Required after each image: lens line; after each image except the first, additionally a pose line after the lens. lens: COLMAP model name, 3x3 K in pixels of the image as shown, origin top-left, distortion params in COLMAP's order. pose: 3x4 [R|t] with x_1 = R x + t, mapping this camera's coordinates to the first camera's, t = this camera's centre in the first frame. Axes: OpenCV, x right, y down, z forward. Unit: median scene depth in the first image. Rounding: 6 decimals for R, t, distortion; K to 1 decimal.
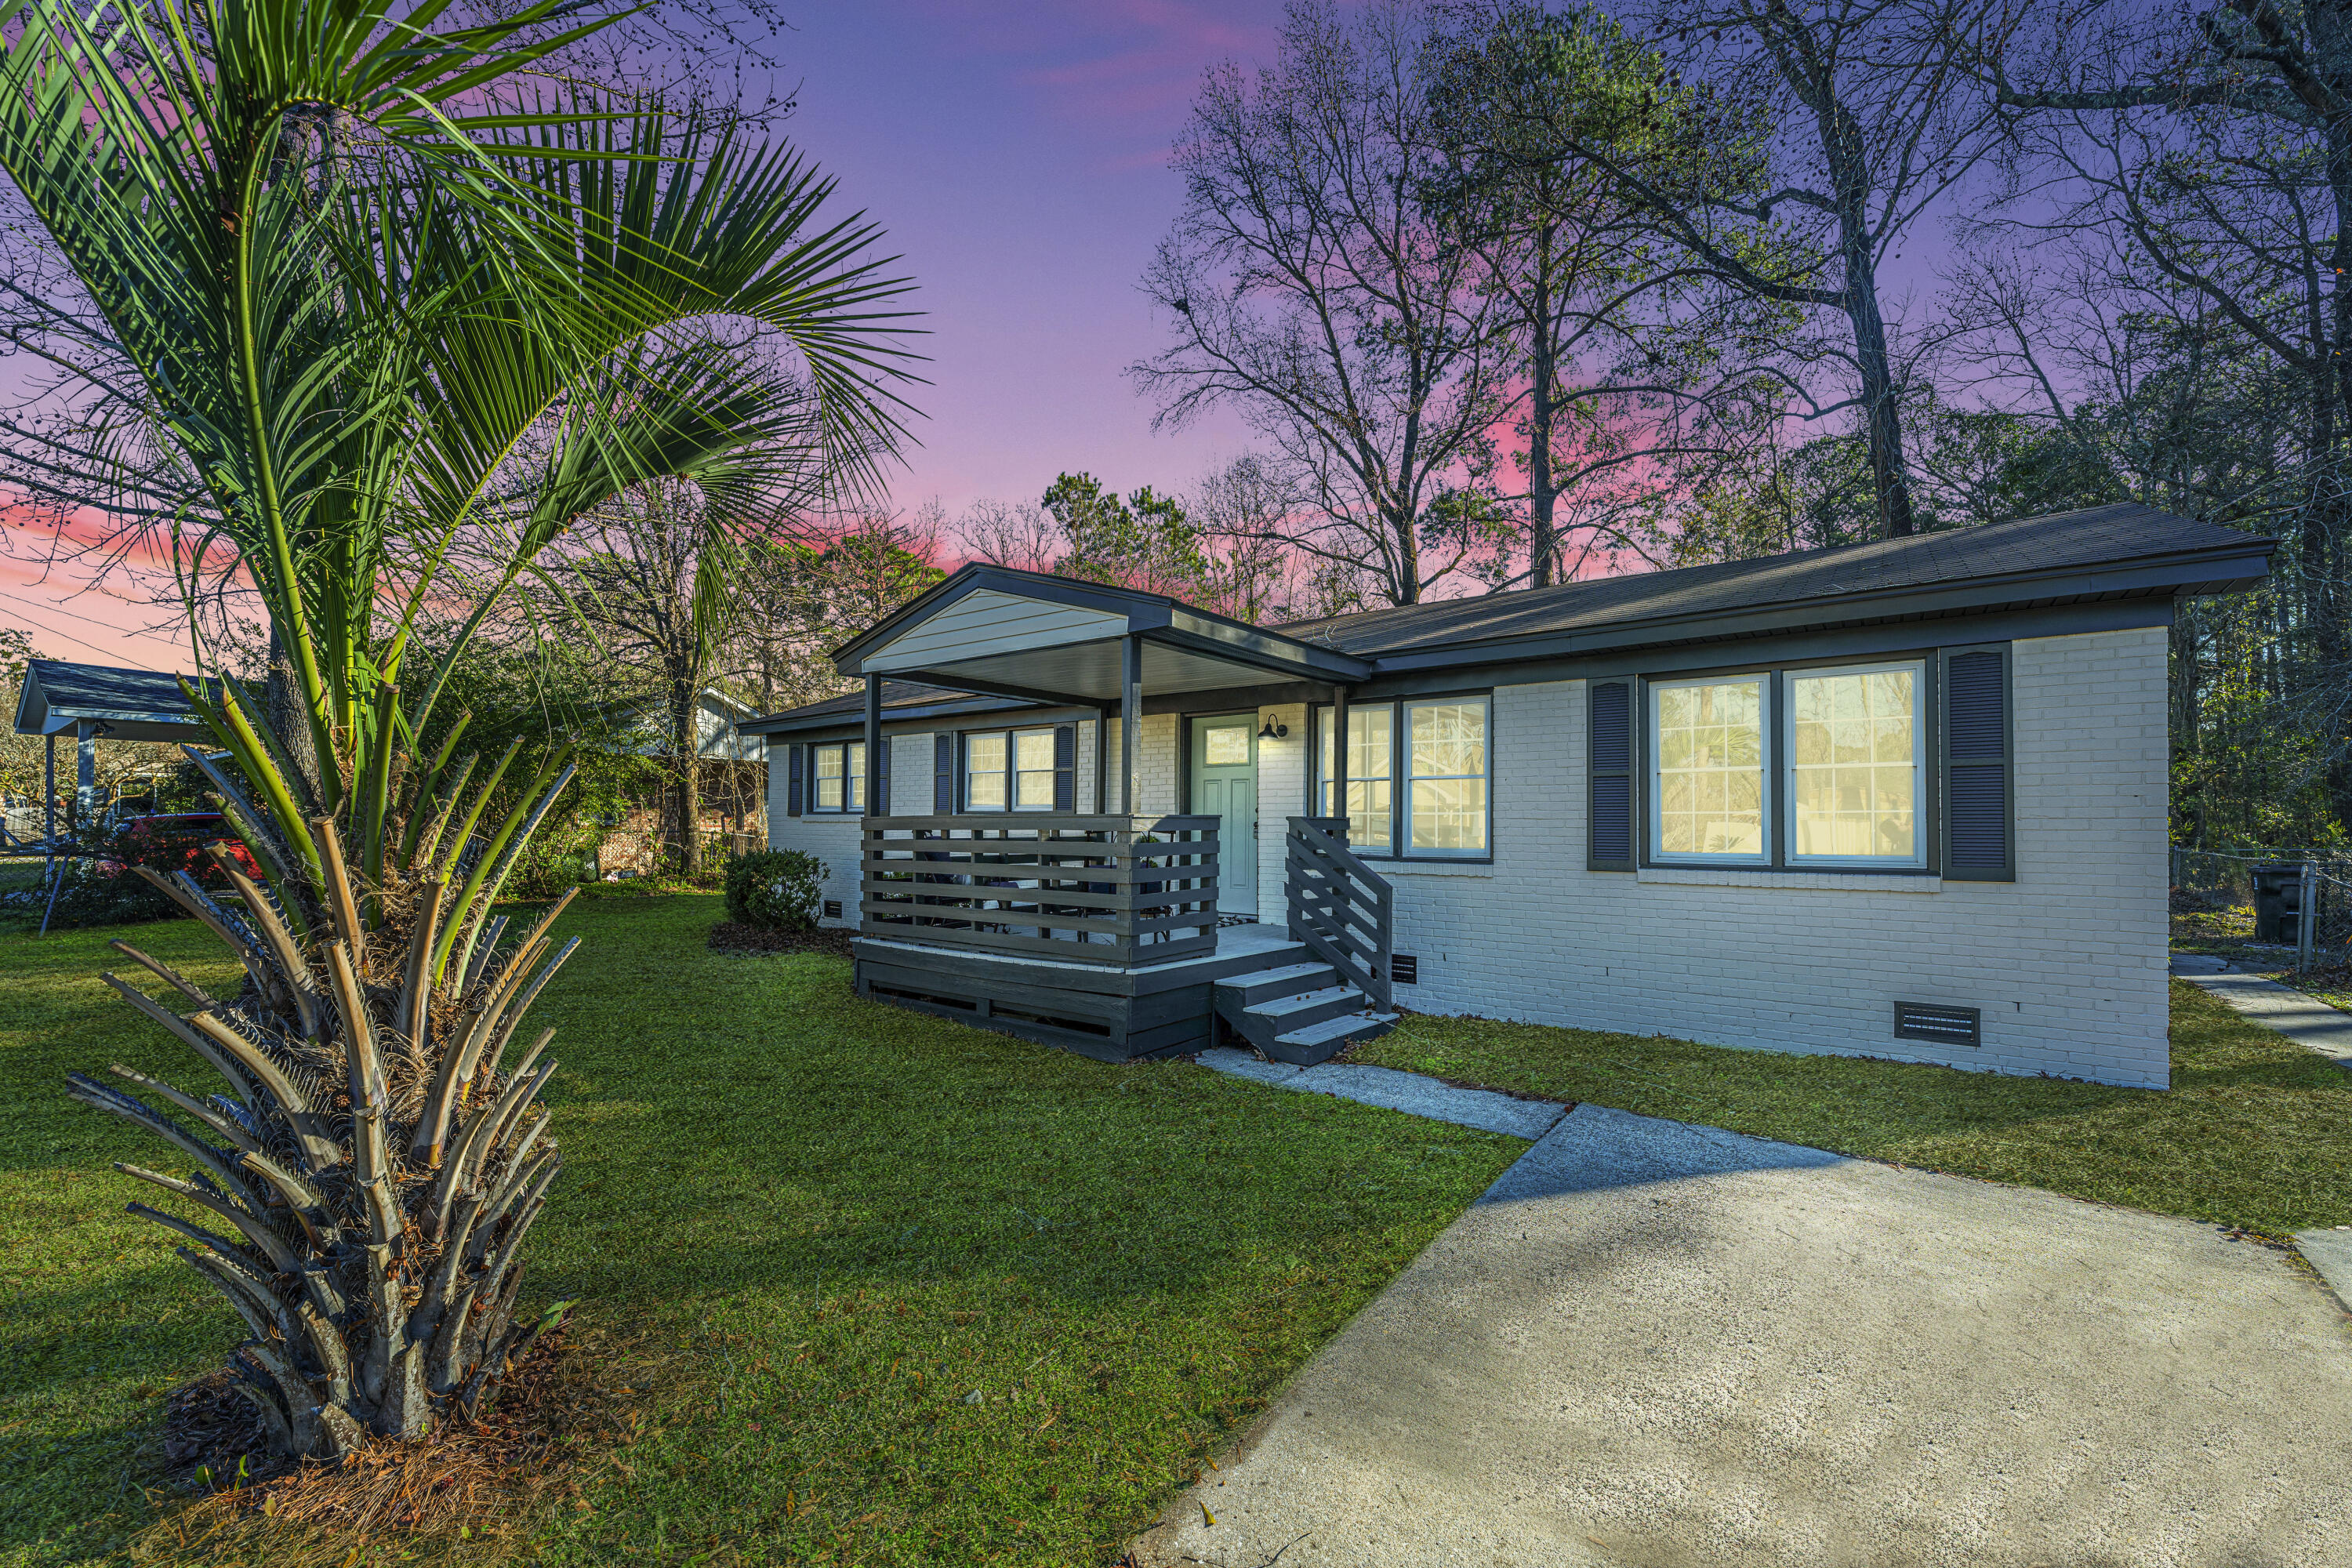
lens RADIAL K [[983.3, 0, 1179.5], [0, 983.3, 810.5], [0, 0, 1]] dist [0.000227, 0.000107]
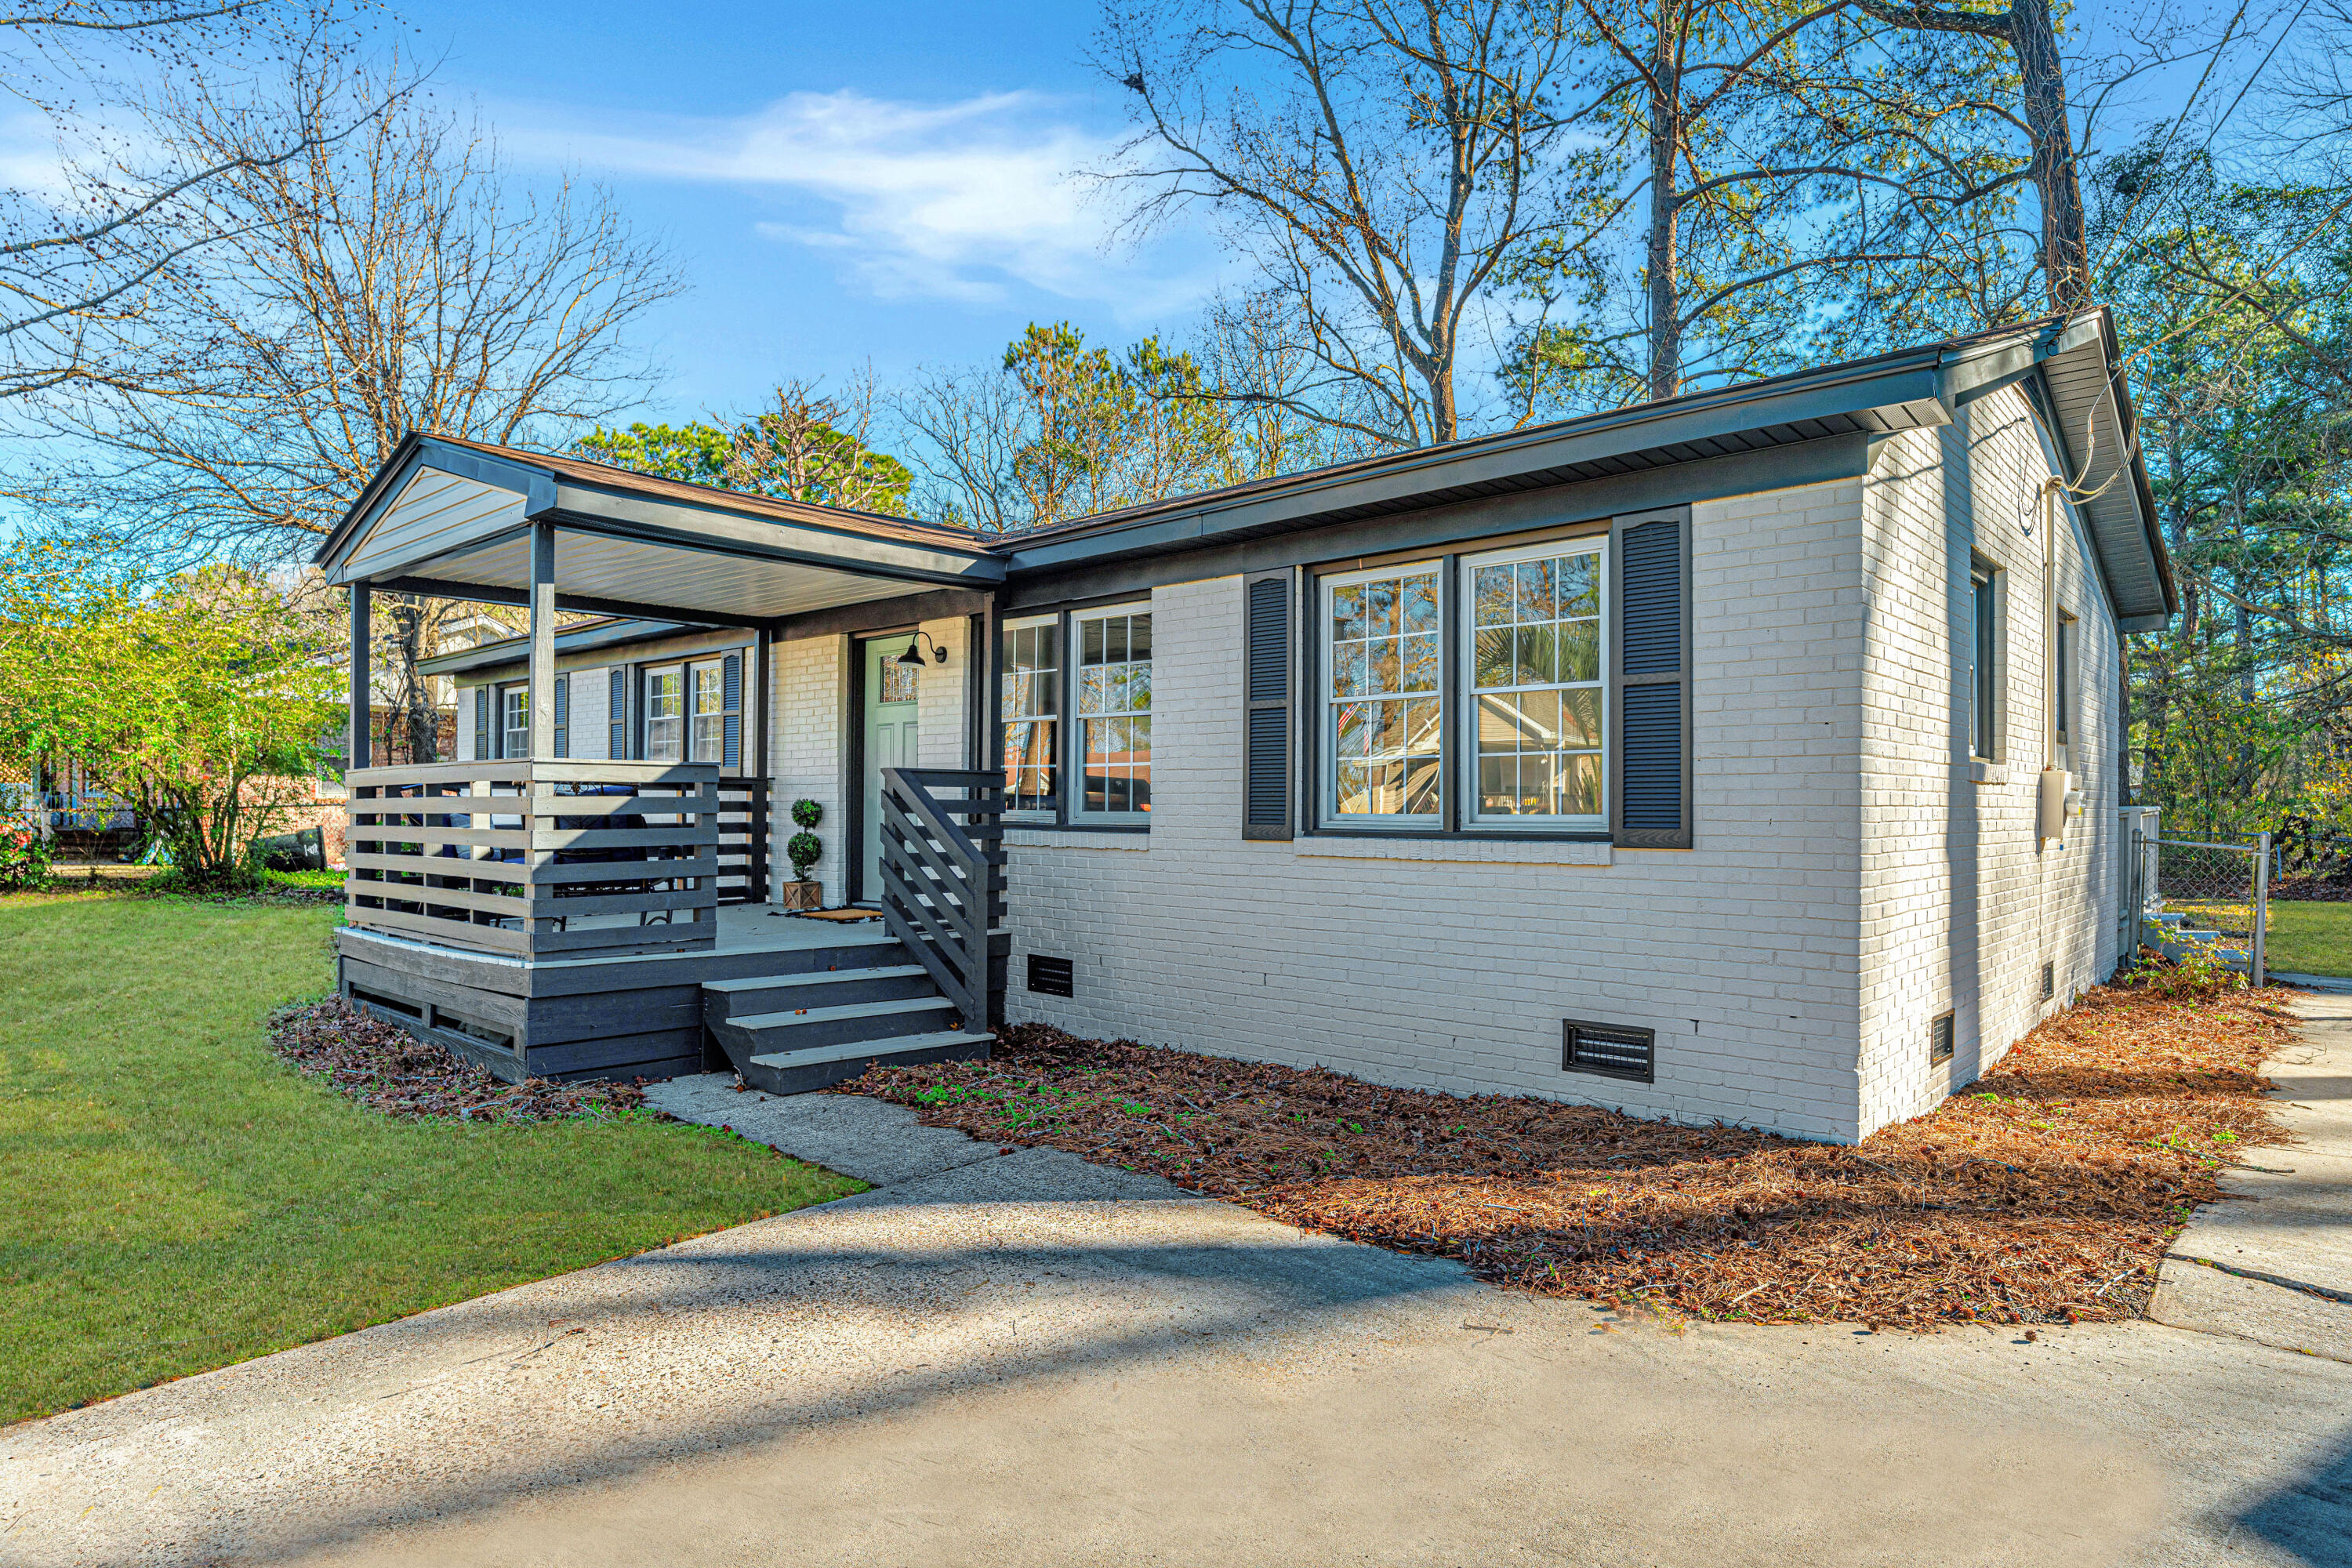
lens RADIAL K [[1360.3, 0, 1165.9], [0, 1360.3, 801.6], [0, 0, 1]] dist [-0.000269, 0.000792]
pose [[0.995736, 0.000614, -0.092242, 0.185558], [0.000291, 0.999952, 0.009798, 0.009695], [0.092244, -0.009783, 0.995688, 0.000468]]
